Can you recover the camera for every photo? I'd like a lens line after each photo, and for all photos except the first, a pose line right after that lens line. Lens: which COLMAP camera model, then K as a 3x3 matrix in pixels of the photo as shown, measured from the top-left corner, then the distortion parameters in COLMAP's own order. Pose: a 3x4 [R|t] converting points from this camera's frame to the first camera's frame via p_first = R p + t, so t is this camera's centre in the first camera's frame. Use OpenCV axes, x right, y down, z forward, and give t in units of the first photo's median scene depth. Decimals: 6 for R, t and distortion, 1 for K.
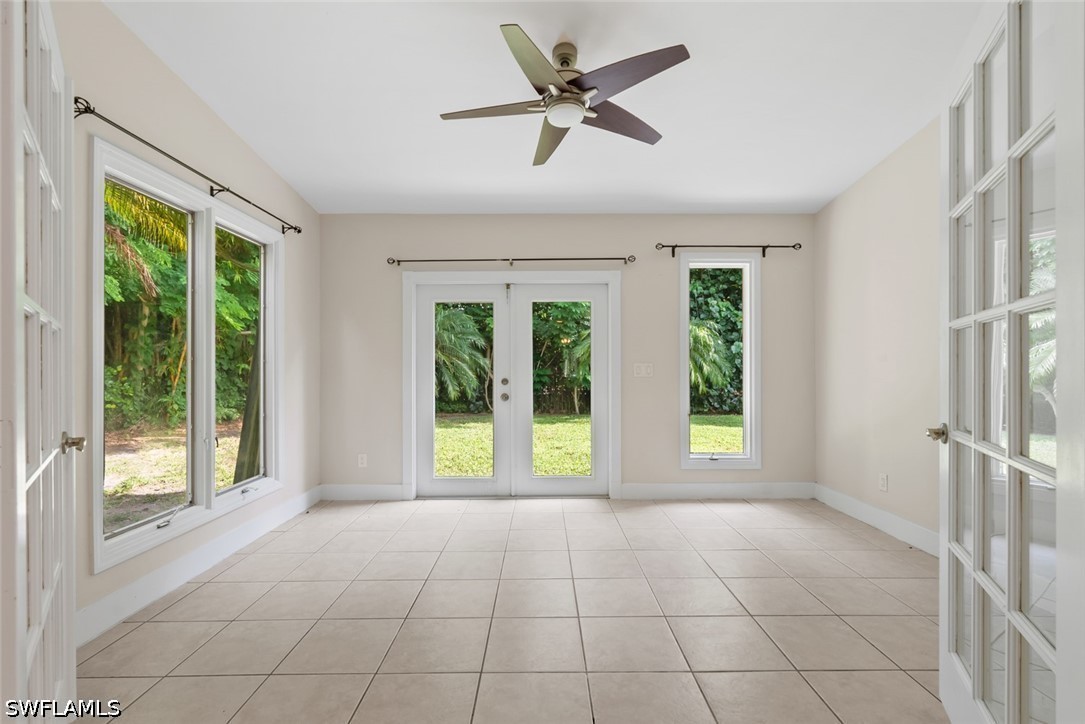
lens RADIAL K [[480.2, 0, 537.8], [0, 480.2, 370.2], [0, 0, 1]] dist [-0.001352, 0.000083]
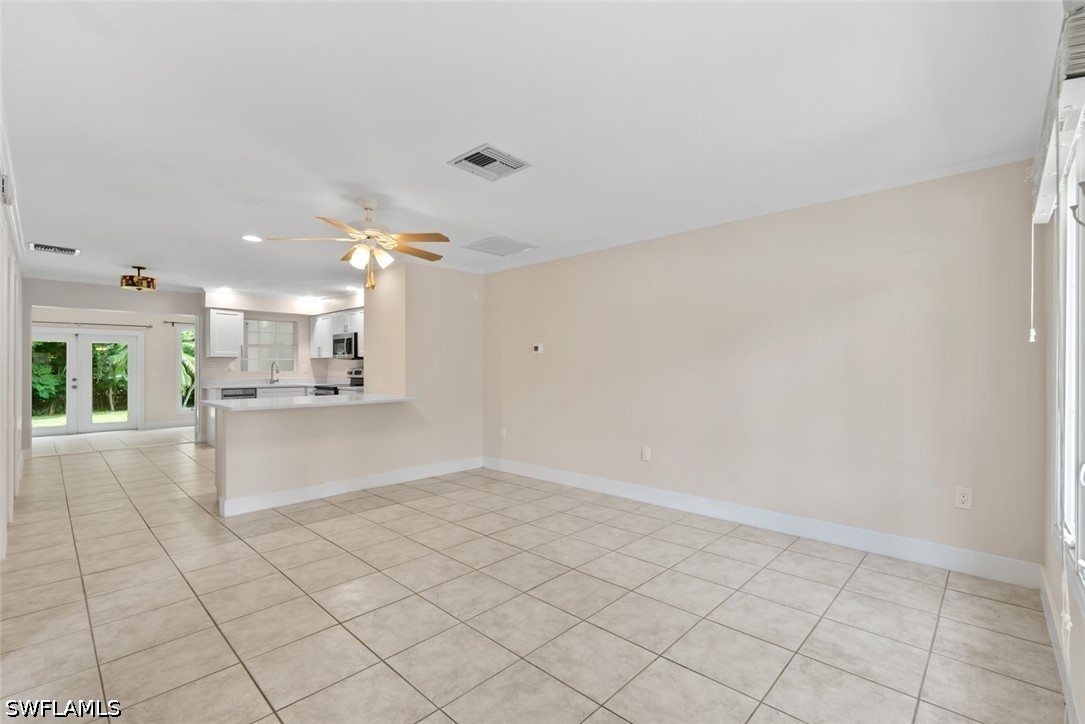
lens RADIAL K [[480.2, 0, 543.2], [0, 480.2, 366.1], [0, 0, 1]] dist [-0.001352, 0.000083]
pose [[0.680220, 0.006997, 0.732975, -0.108726], [0.004137, 0.999902, -0.013384, 0.000175], [-0.732996, 0.012136, 0.680124, -1.003258]]
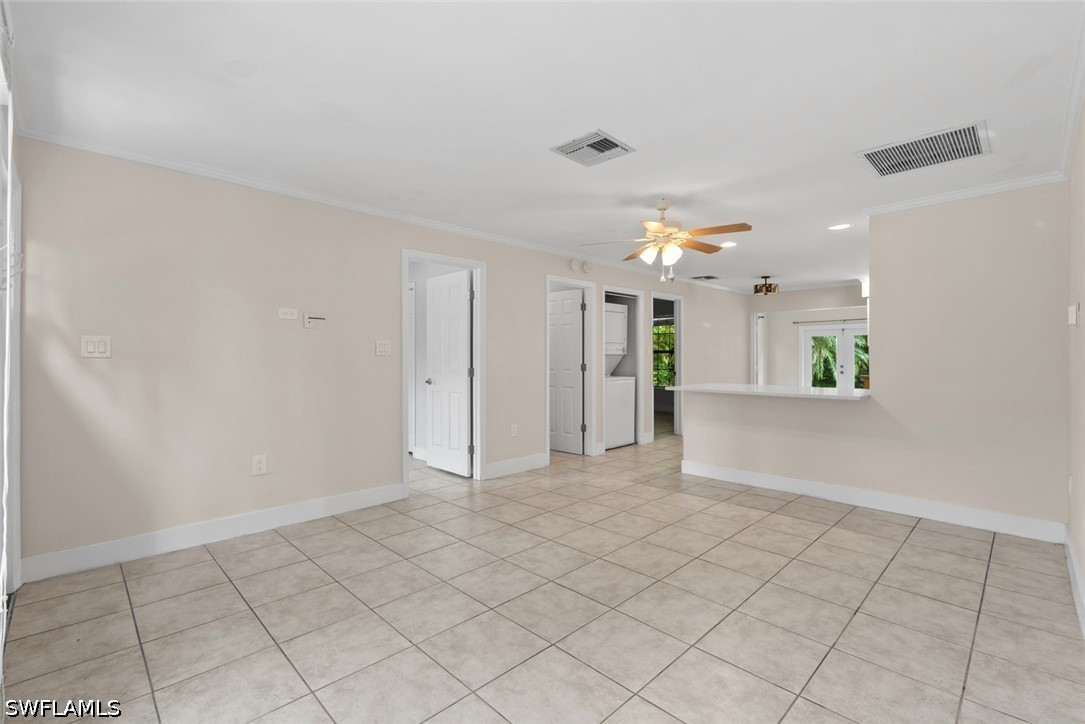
lens RADIAL K [[480.2, 0, 541.9], [0, 480.2, 354.5], [0, 0, 1]] dist [-0.001352, 0.000083]
pose [[0.713240, 0.001901, -0.700917, 0.301715], [-0.010652, 0.999910, -0.008128, -0.001482], [0.700839, 0.013264, 0.713196, -1.008926]]
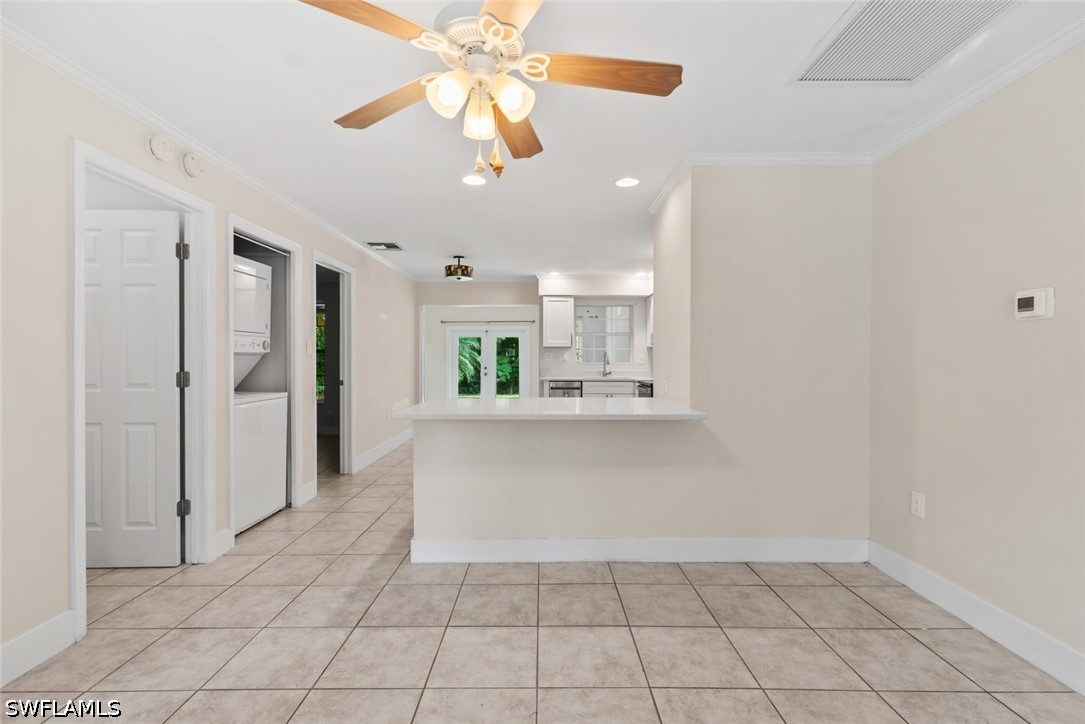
lens RADIAL K [[480.2, 0, 541.2], [0, 480.2, 362.8], [0, 0, 1]] dist [-0.001352, 0.000083]
pose [[0.999896, 0.006476, 0.012886, 0.101028], [-0.006450, 0.999977, -0.002063, -0.001182], [-0.012899, 0.001980, 0.999915, -0.805089]]
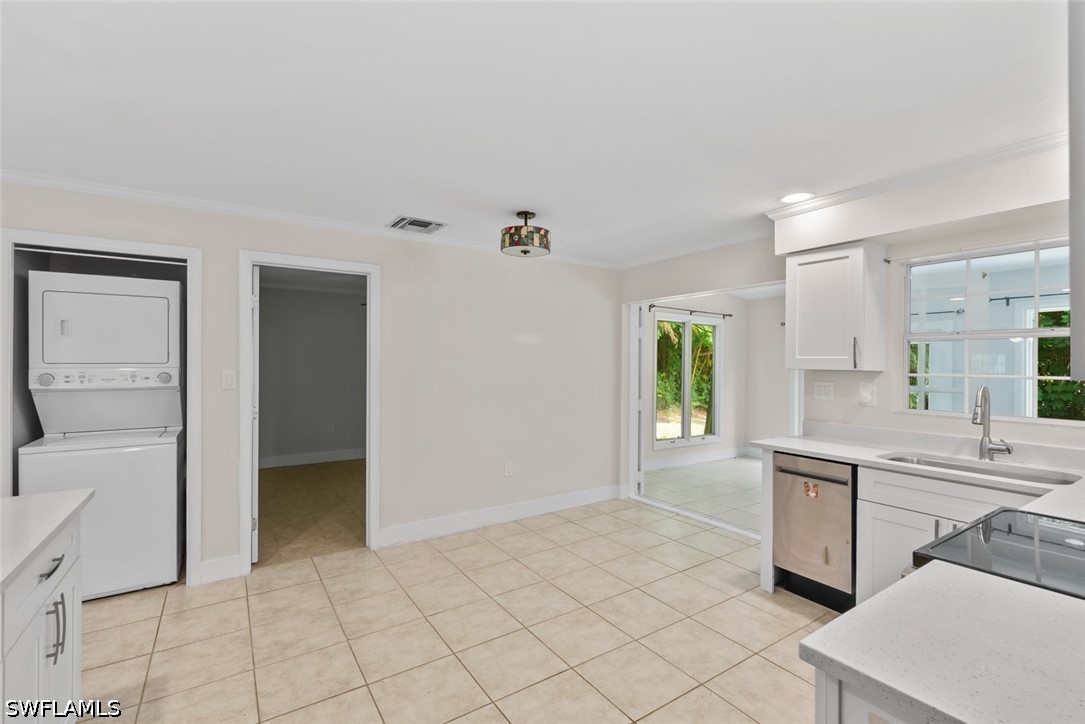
lens RADIAL K [[480.2, 0, 543.5], [0, 480.2, 366.7], [0, 0, 1]] dist [-0.001352, 0.000083]
pose [[0.566942, 0.014466, -0.823631, 0.309892], [-0.018482, 0.999817, 0.004839, -0.031093], [0.823550, 0.012479, 0.567106, -0.343016]]
